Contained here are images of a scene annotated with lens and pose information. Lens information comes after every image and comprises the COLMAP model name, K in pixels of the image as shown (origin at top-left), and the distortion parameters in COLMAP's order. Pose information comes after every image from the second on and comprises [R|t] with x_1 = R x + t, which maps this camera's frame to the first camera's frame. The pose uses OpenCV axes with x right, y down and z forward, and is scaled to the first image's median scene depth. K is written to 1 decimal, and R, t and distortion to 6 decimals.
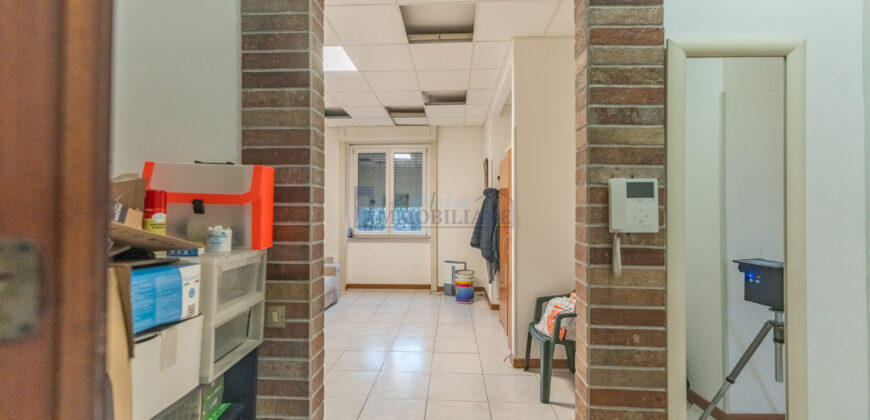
lens RADIAL K [[350.5, 0, 431.4], [0, 350.5, 209.8], [0, 0, 1]] dist [0.001058, -0.003411]
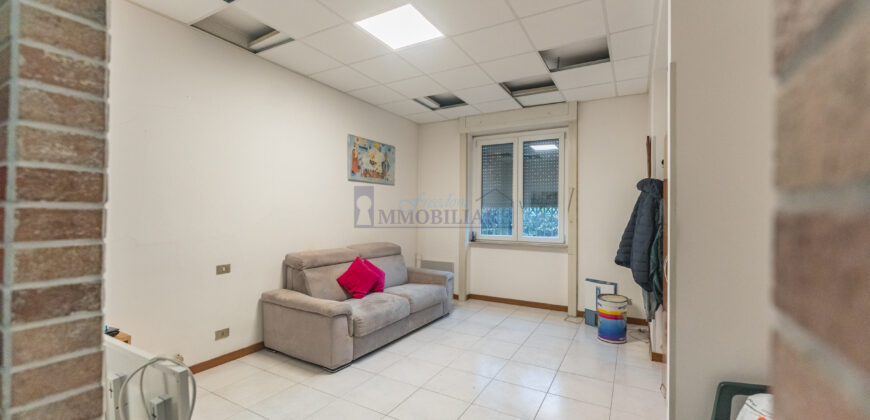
lens RADIAL K [[350.5, 0, 430.9], [0, 350.5, 211.1], [0, 0, 1]] dist [0.001058, -0.003411]
pose [[0.894355, 0.004148, -0.447338, 0.077648], [-0.002577, 0.999988, 0.004121, -0.002075], [0.447350, -0.002533, 0.894356, 0.179377]]
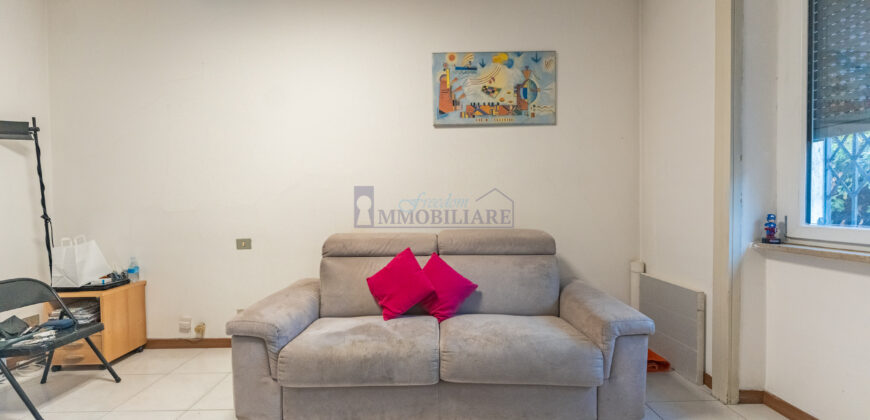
lens RADIAL K [[350.5, 0, 433.3], [0, 350.5, 210.1], [0, 0, 1]] dist [0.001058, -0.003411]
pose [[0.071076, 0.019693, -0.997277, 0.057983], [0.025254, 0.999449, 0.021535, 0.039926], [0.997151, -0.026716, 0.070539, 0.760660]]
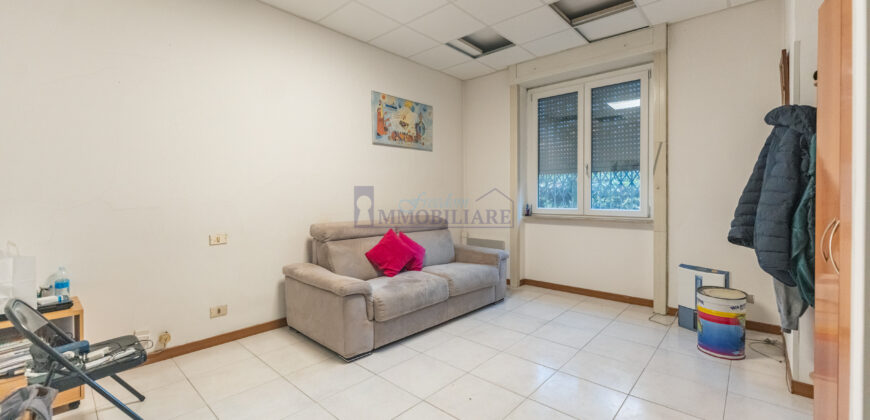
lens RADIAL K [[350.5, 0, 427.4], [0, 350.5, 199.1], [0, 0, 1]] dist [0.001058, -0.003411]
pose [[0.771980, 0.004267, -0.635632, 0.082581], [0.010870, 0.999743, 0.019914, 0.029076], [0.635553, -0.022283, 0.771735, 0.332761]]
